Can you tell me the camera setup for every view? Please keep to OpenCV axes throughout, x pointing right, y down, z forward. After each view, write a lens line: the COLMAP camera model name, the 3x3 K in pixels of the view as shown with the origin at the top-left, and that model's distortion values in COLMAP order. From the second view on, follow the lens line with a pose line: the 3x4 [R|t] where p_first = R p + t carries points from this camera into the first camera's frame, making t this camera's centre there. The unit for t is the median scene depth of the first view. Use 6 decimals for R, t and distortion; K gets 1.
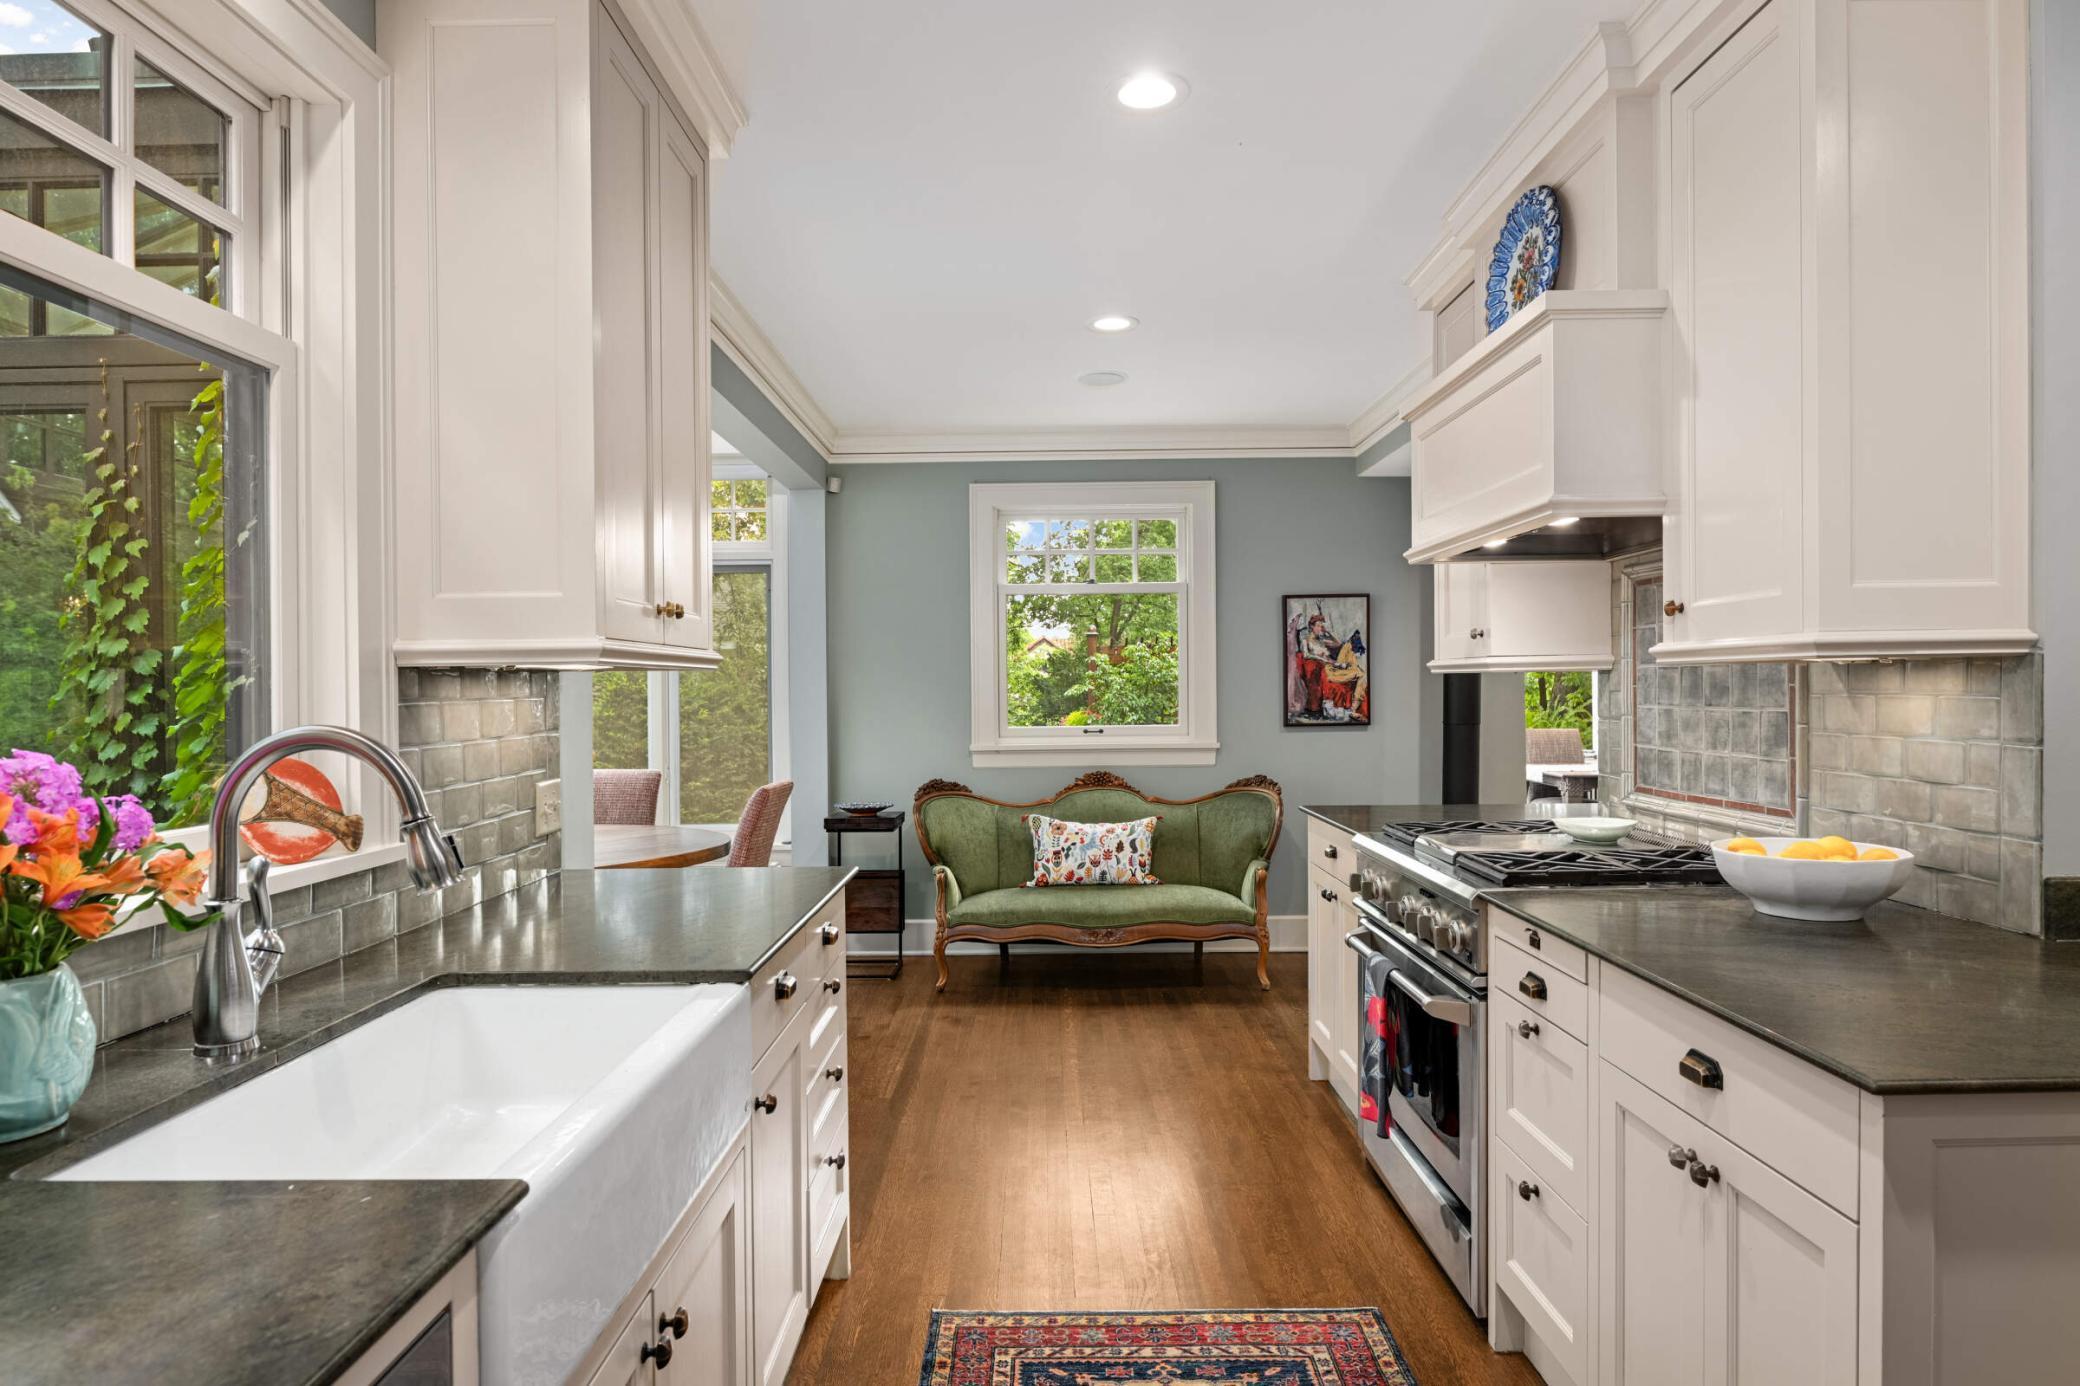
lens RADIAL K [[1213.3, 0, 1040.5], [0, 1213.3, 695.1], [0, 0, 1]] dist [0.006308, 0.000246]
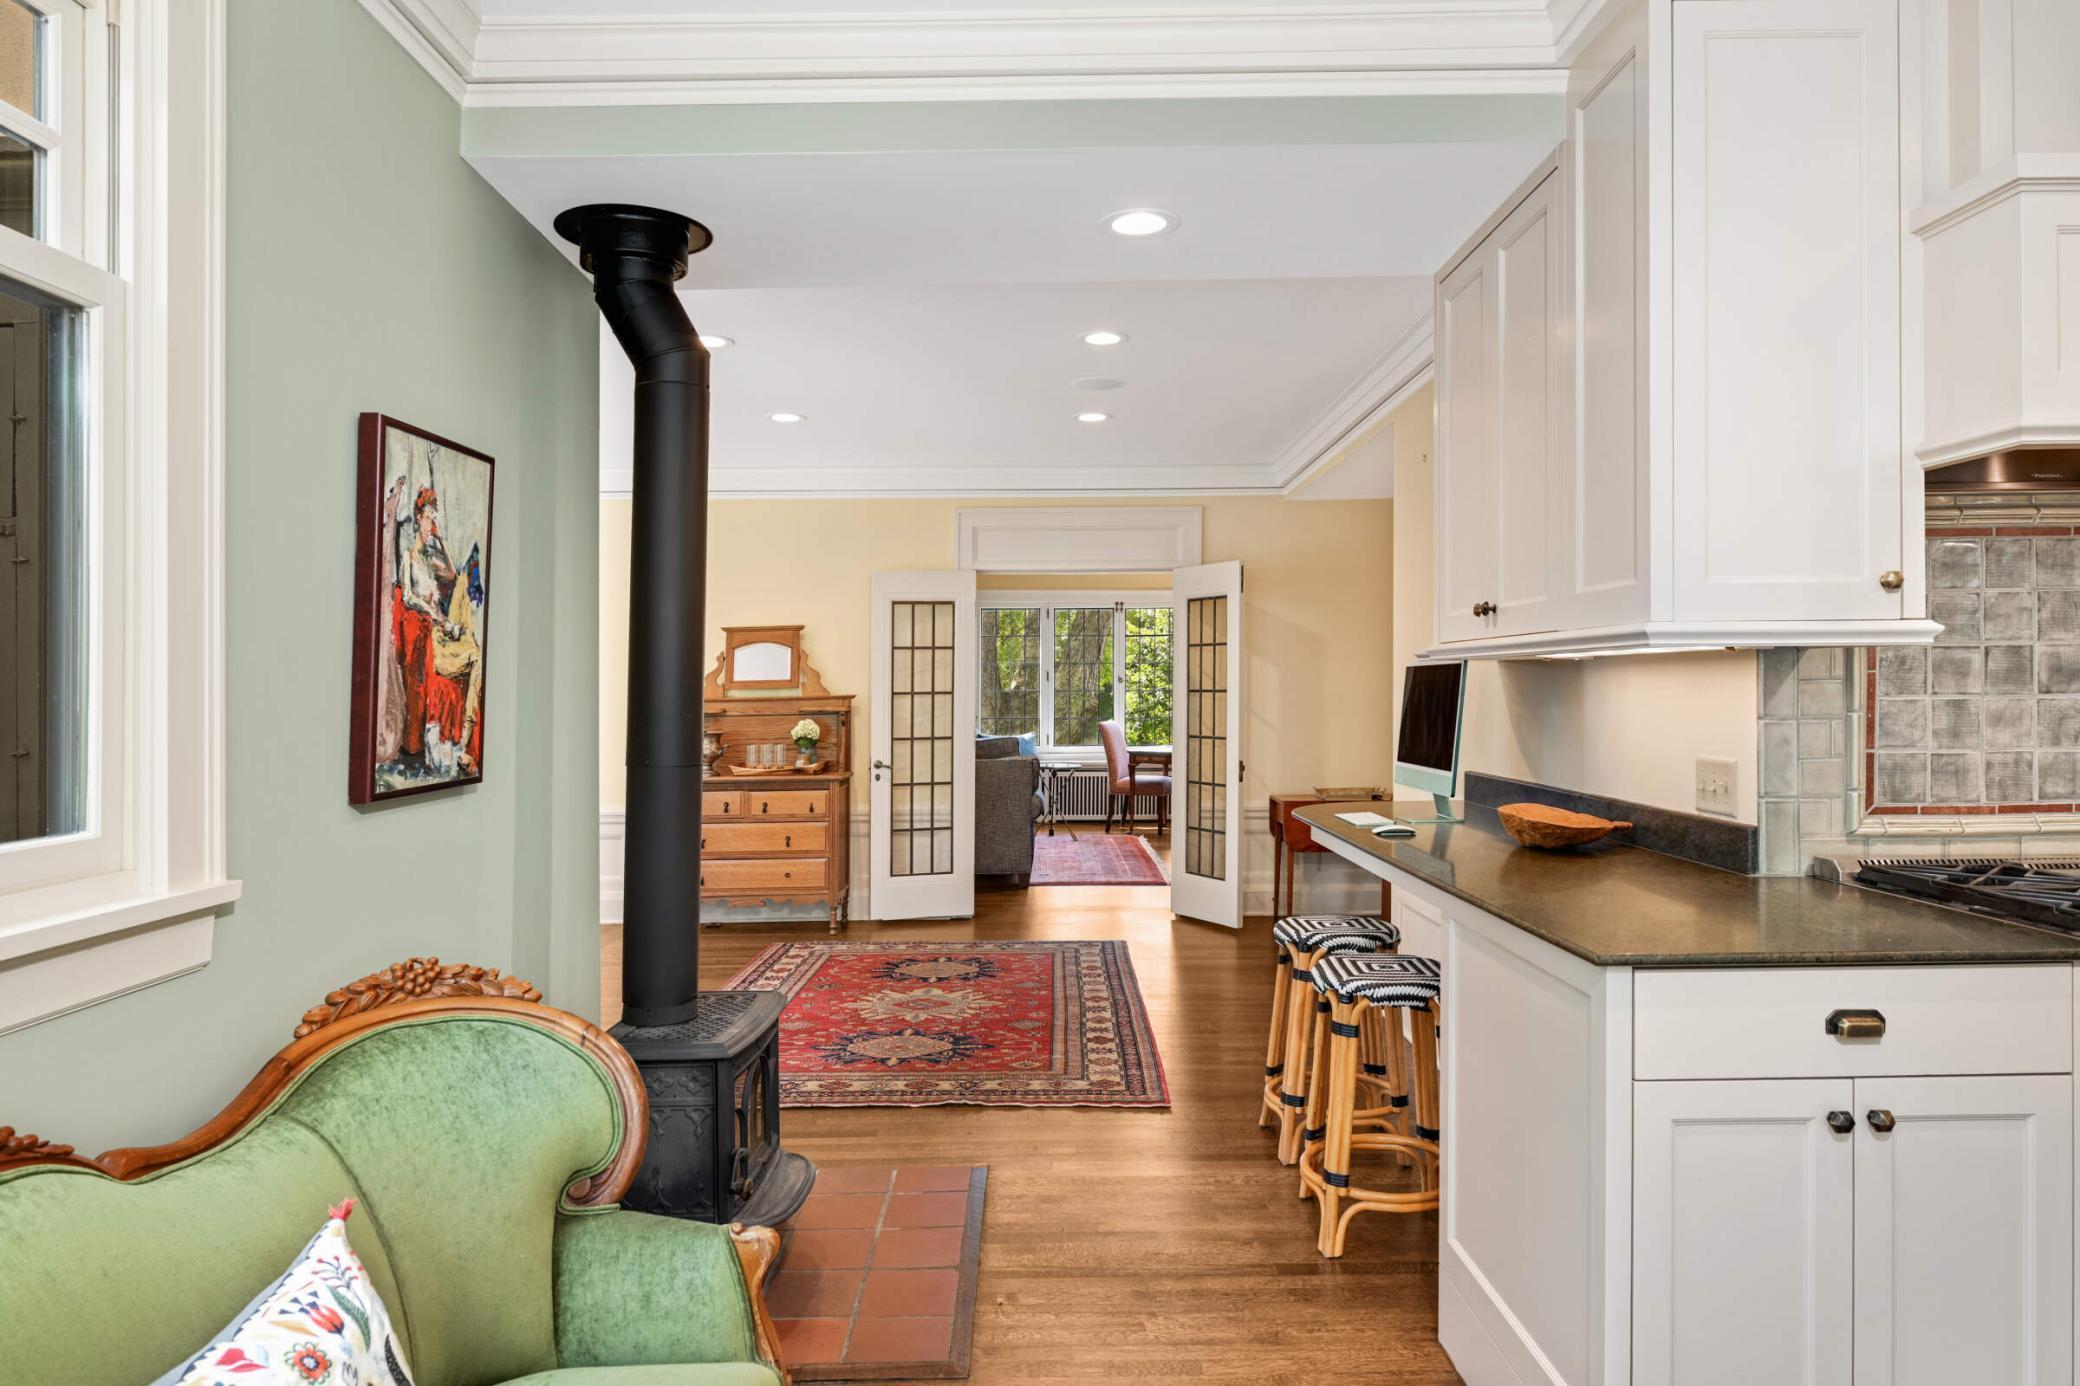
lens RADIAL K [[1213.3, 0, 1049.8], [0, 1213.3, 674.1], [0, 0, 1]] dist [0.006308, 0.000246]
pose [[-0.008159, 0.015198, 0.999851, -0.266697], [0.017155, 0.999739, -0.015056, -0.003369], [-0.999820, 0.017030, -0.008417, 1.607894]]
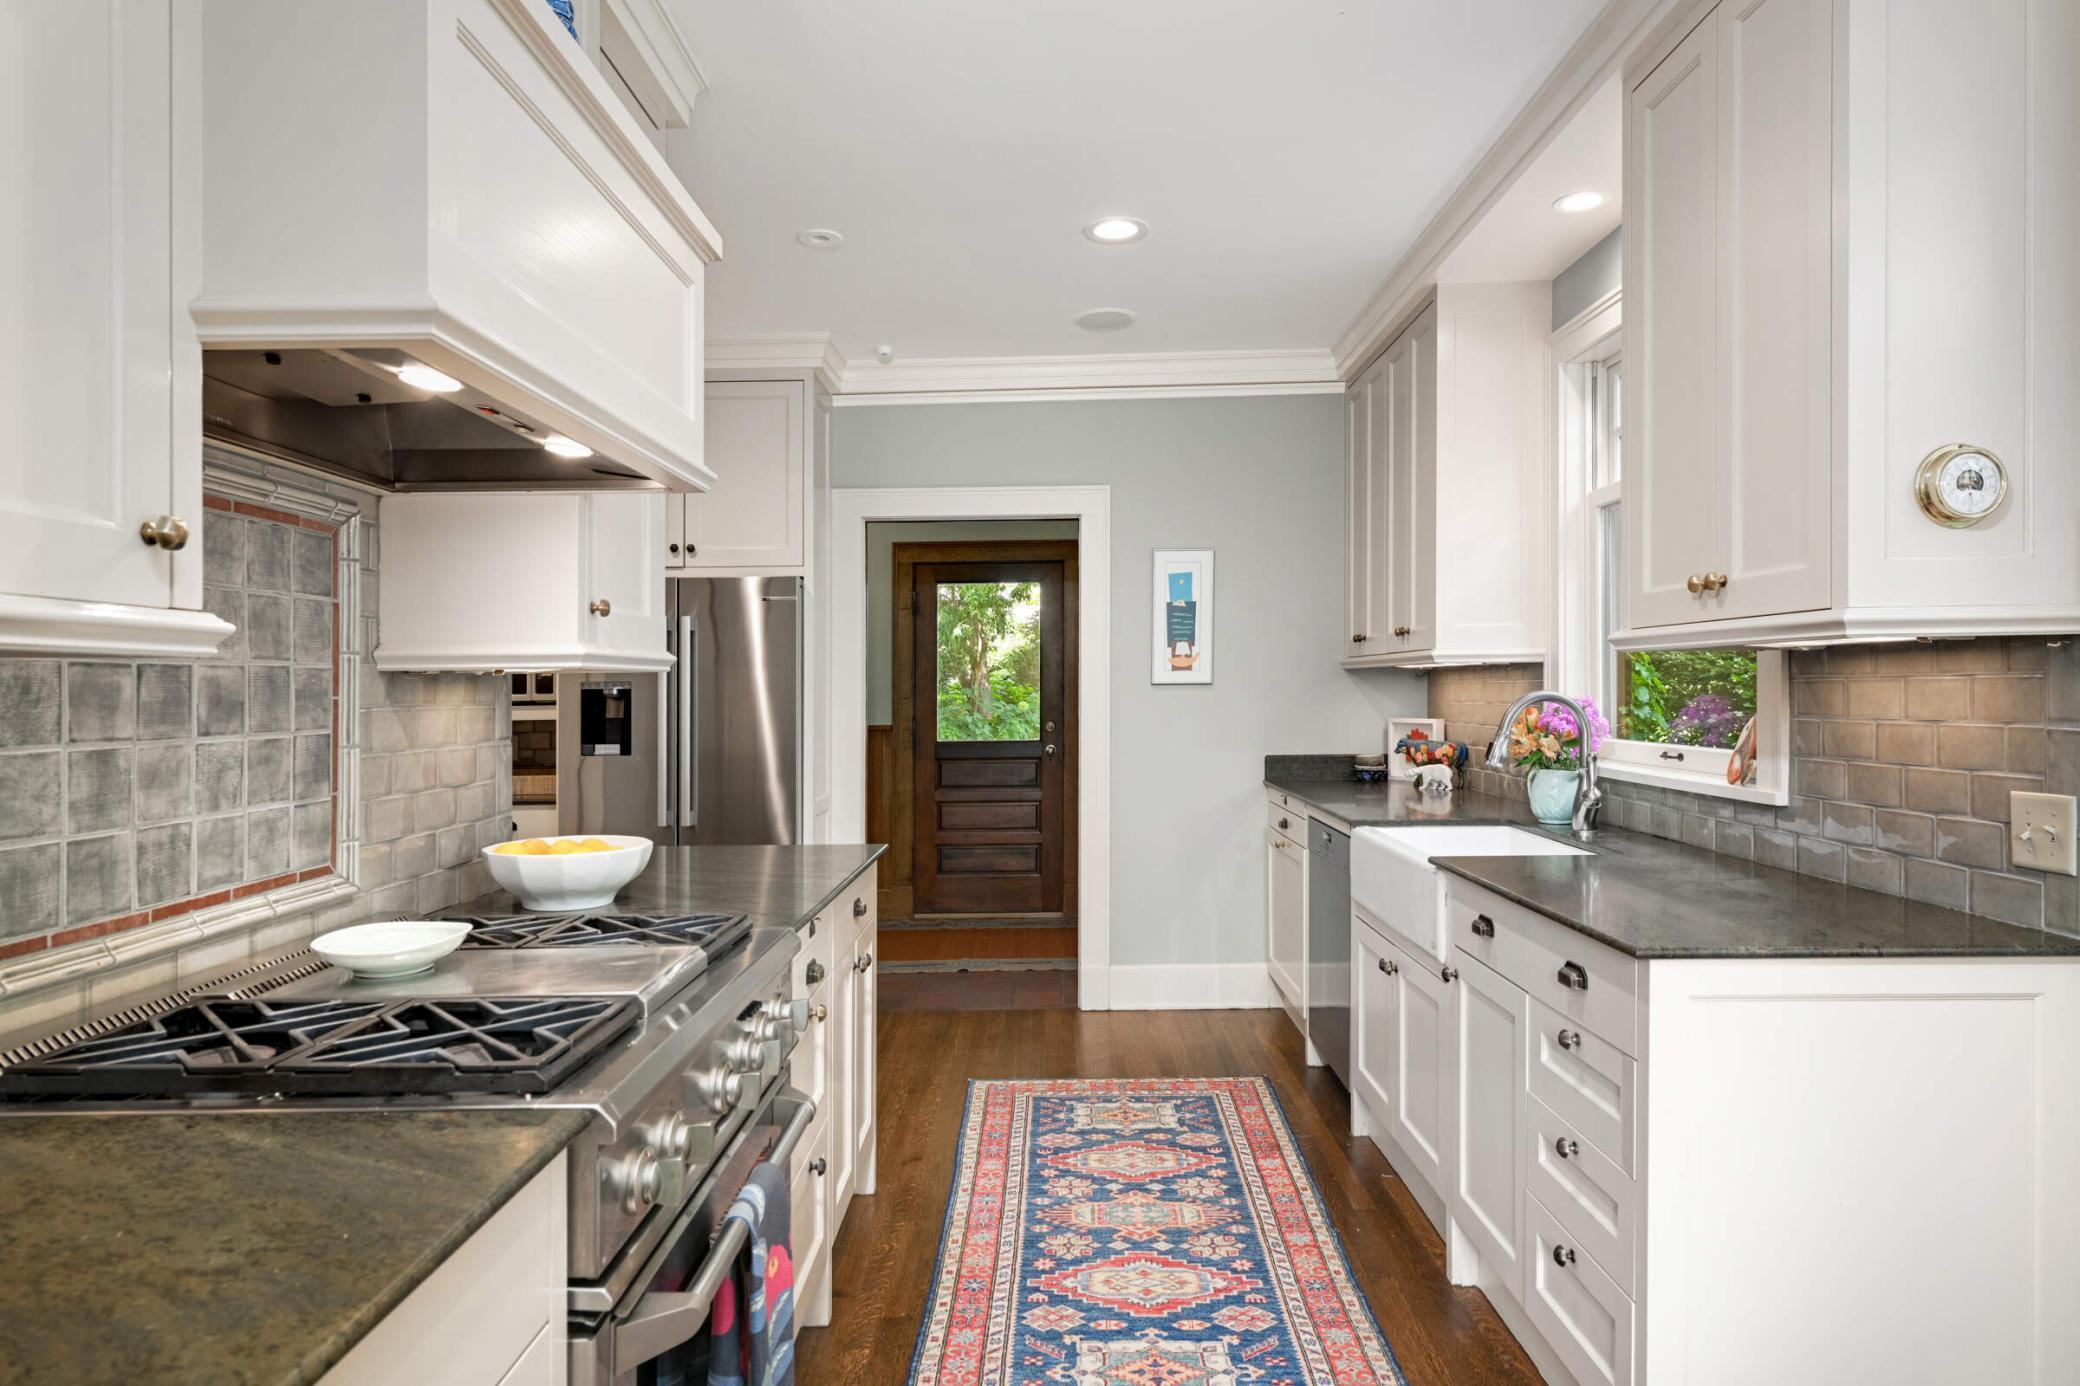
lens RADIAL K [[1213.3, 0, 1042.8], [0, 1213.3, 689.6], [0, 0, 1]] dist [0.006308, 0.000246]
pose [[-0.999477, 0.022982, 0.022772, 0.132055], [0.023165, 0.999701, 0.007822, -0.007924], [-0.022585, 0.008345, -0.999710, 1.491640]]
